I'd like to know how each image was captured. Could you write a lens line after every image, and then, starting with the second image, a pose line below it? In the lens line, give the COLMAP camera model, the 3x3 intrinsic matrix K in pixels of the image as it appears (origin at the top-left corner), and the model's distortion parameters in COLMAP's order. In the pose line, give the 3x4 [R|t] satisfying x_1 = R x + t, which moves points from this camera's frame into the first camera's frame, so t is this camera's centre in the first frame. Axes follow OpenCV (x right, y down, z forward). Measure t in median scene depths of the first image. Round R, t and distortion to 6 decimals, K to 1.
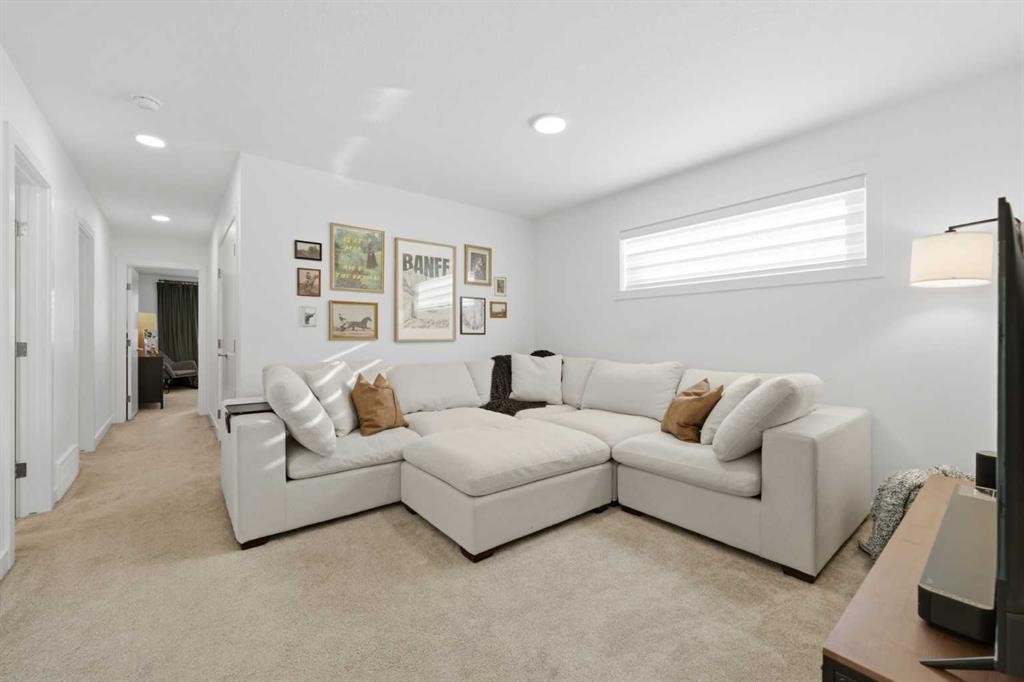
lens RADIAL K [[421.1, 0, 518.4], [0, 421.1, 339.2], [0, 0, 1]] dist [-0.002875, -0.000334]
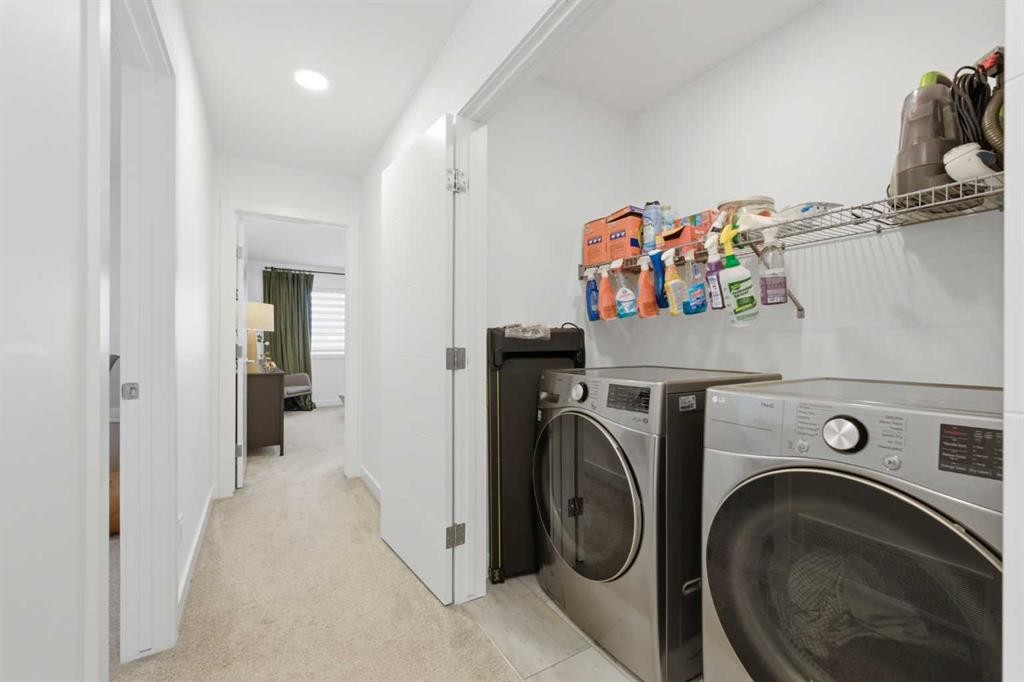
lens RADIAL K [[421.1, 0, 507.5], [0, 421.1, 342.5], [0, 0, 1]] dist [-0.002875, -0.000334]
pose [[0.988856, -0.001206, -0.148873, -0.416365], [0.000620, 0.999992, -0.003980, -0.001936], [0.148876, 0.003843, 0.988848, 0.422780]]
